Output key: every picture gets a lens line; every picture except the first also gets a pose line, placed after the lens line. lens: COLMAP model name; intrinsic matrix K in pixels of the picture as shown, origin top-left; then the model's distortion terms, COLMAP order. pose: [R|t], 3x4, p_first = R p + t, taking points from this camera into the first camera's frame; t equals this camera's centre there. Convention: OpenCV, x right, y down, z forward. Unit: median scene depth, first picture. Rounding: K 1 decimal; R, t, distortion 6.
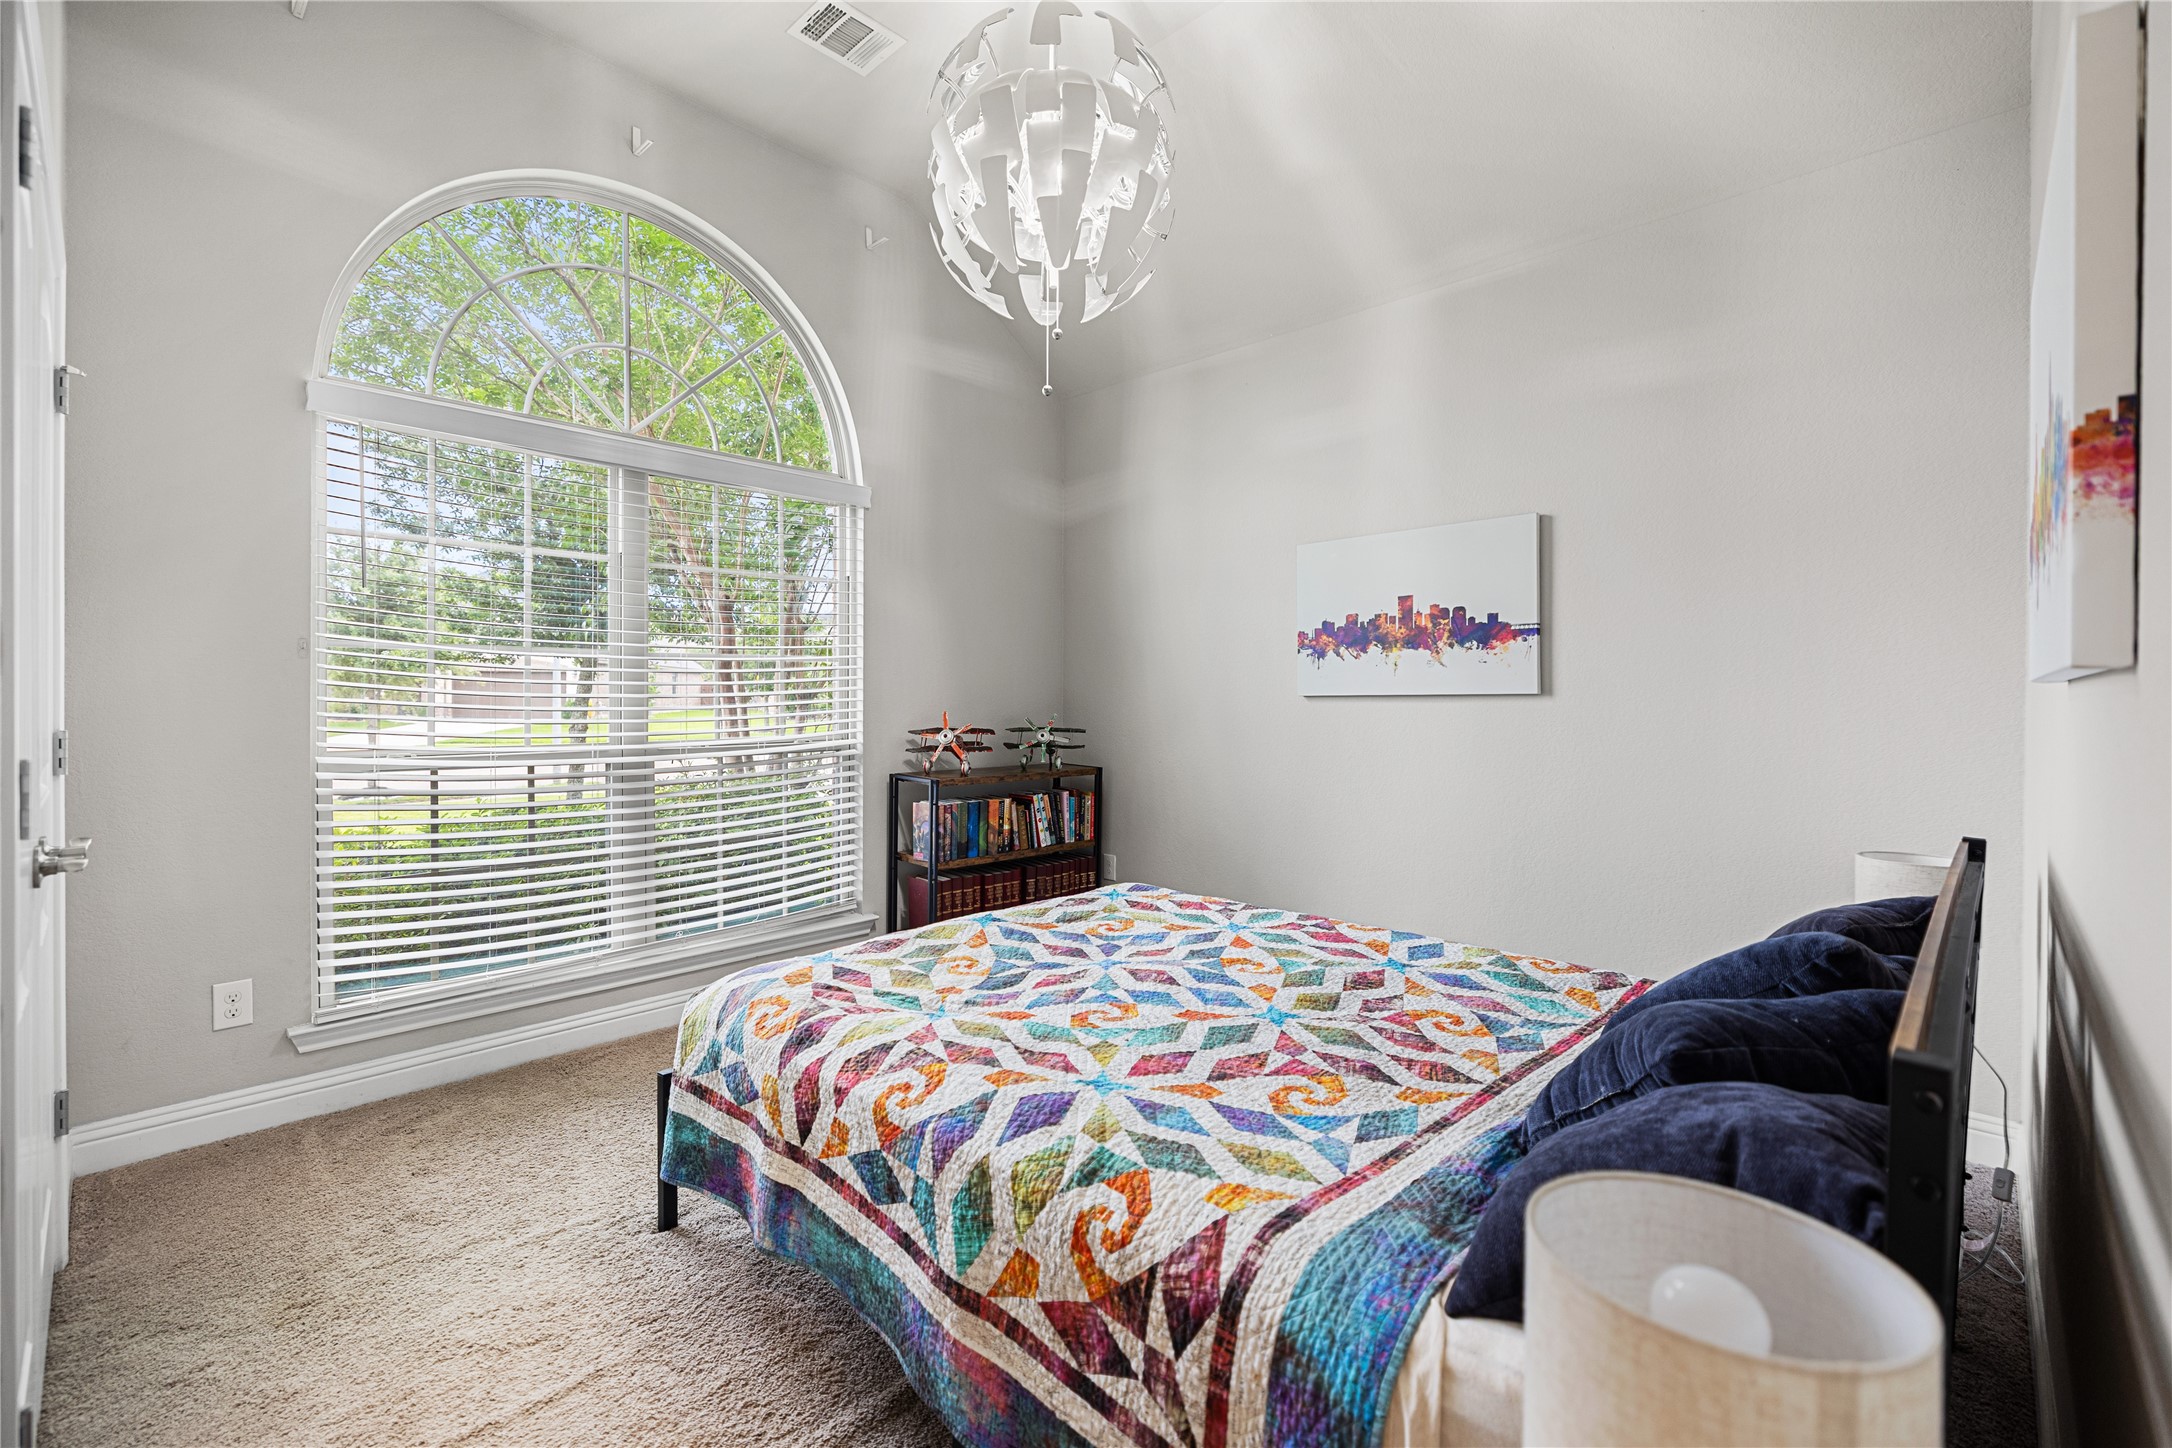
lens RADIAL K [[946.2, 0, 1088.2], [0, 946.2, 720.1], [0, 0, 1]] dist [0.002438, 0.000010]
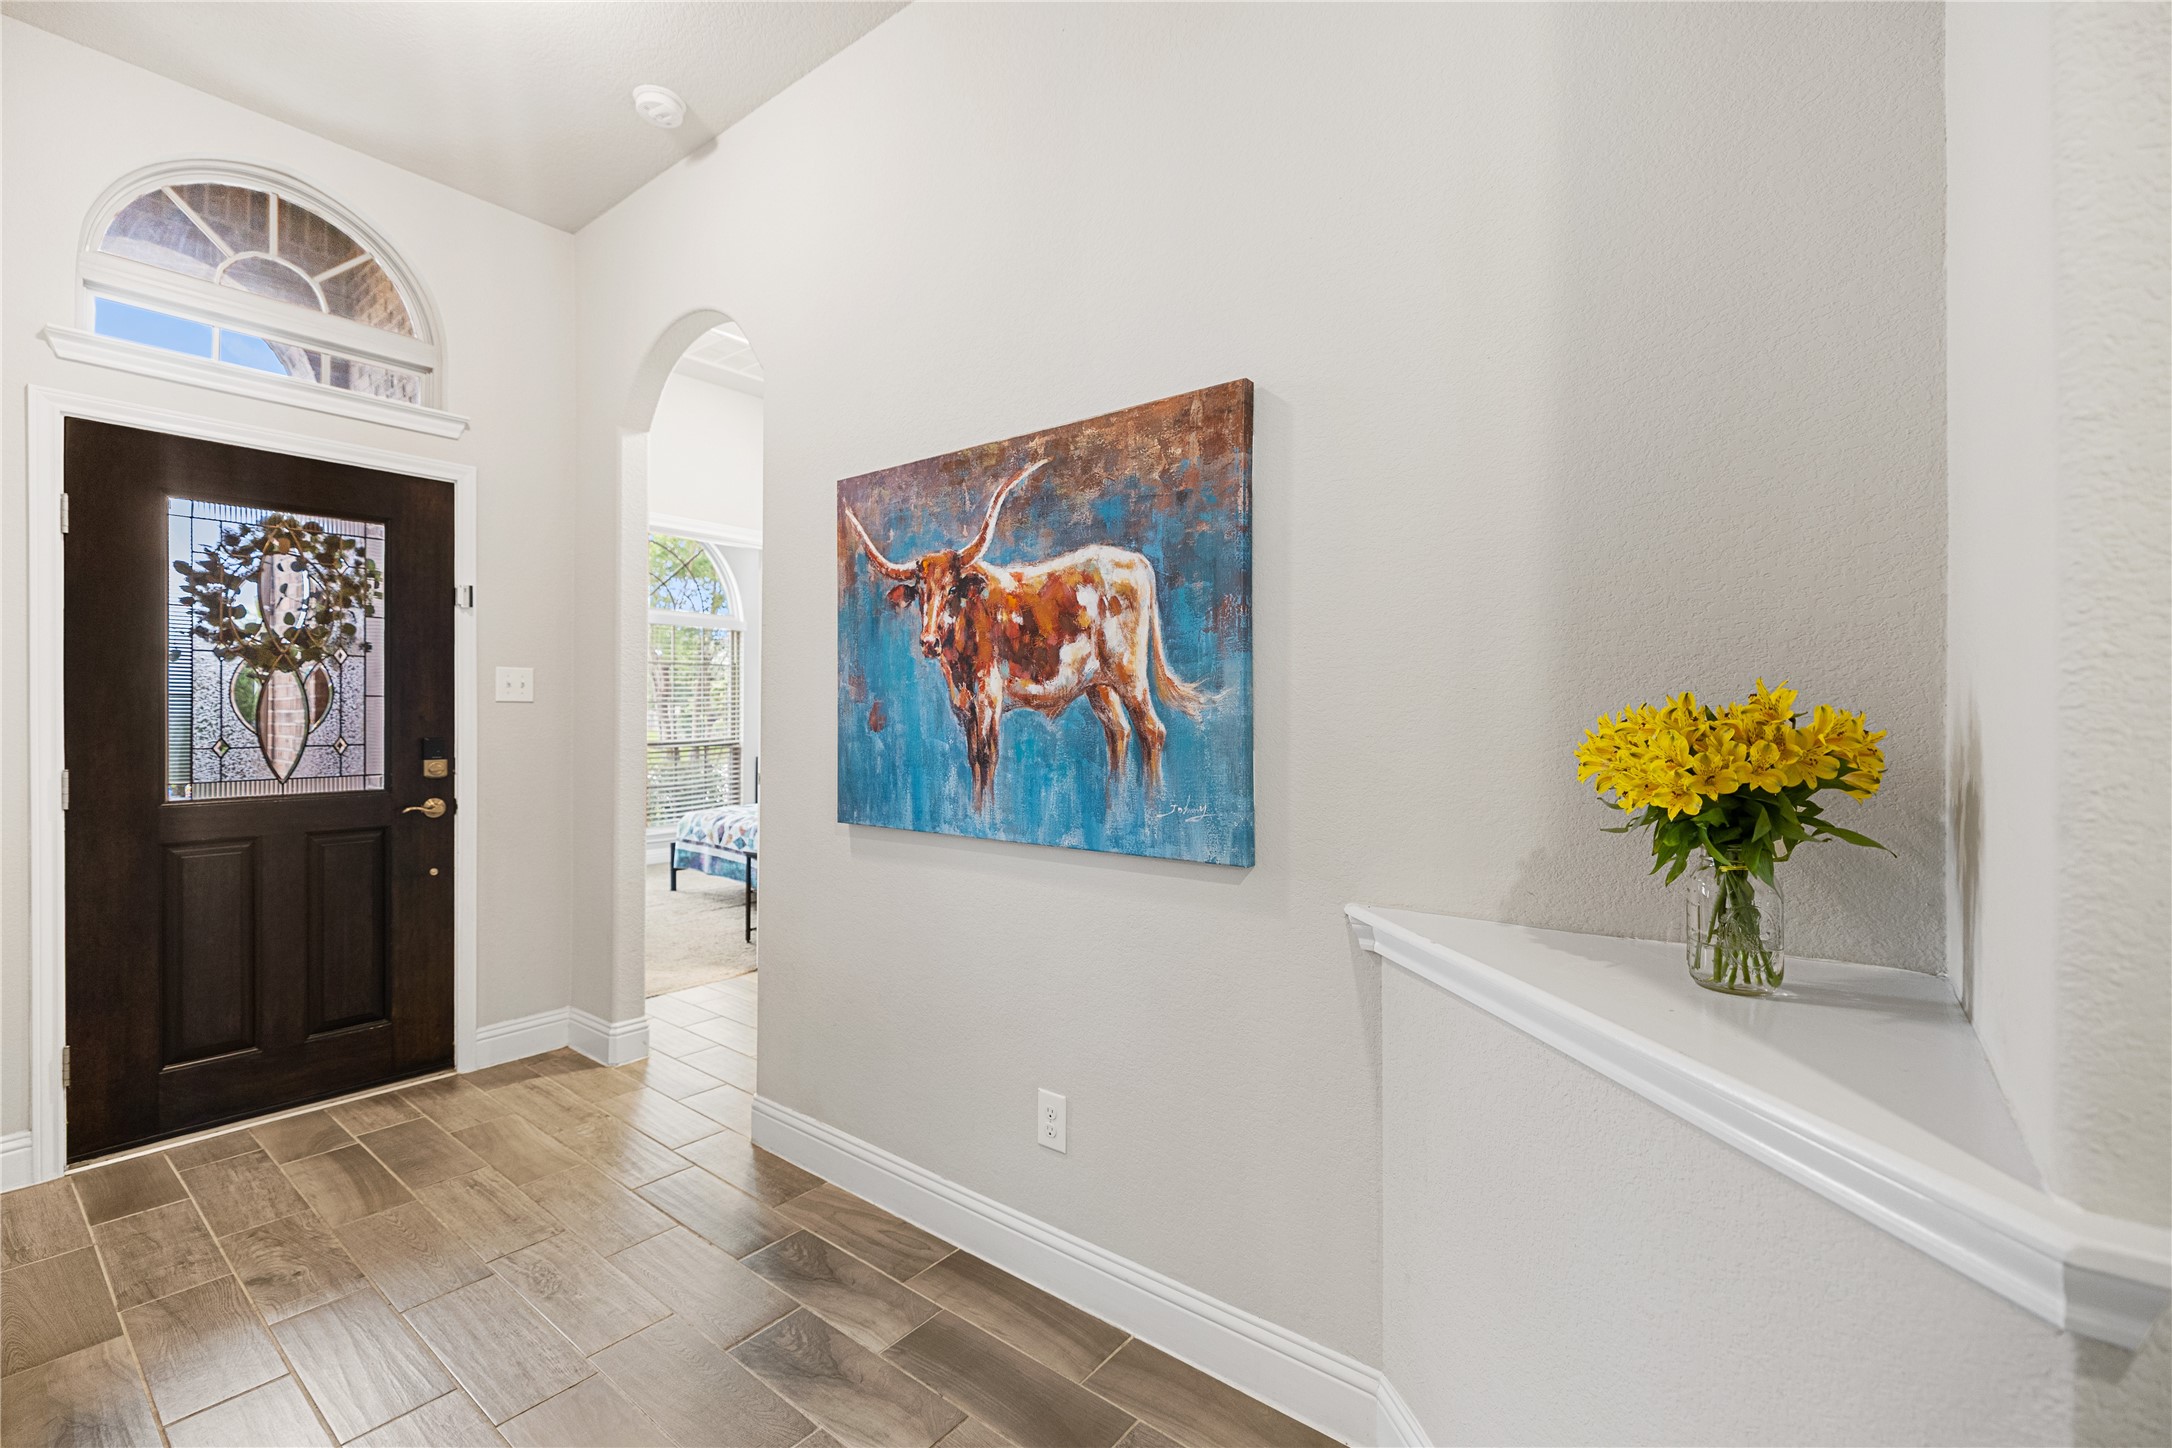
lens RADIAL K [[946.2, 0, 1083.2], [0, 946.2, 719.4], [0, 0, 1]] dist [0.002438, 0.000010]
pose [[0.995545, 0.001000, 0.094279, 0.733385], [-0.000407, 0.999980, -0.006304, -0.011428], [-0.094283, 0.006238, 0.995526, -2.711372]]
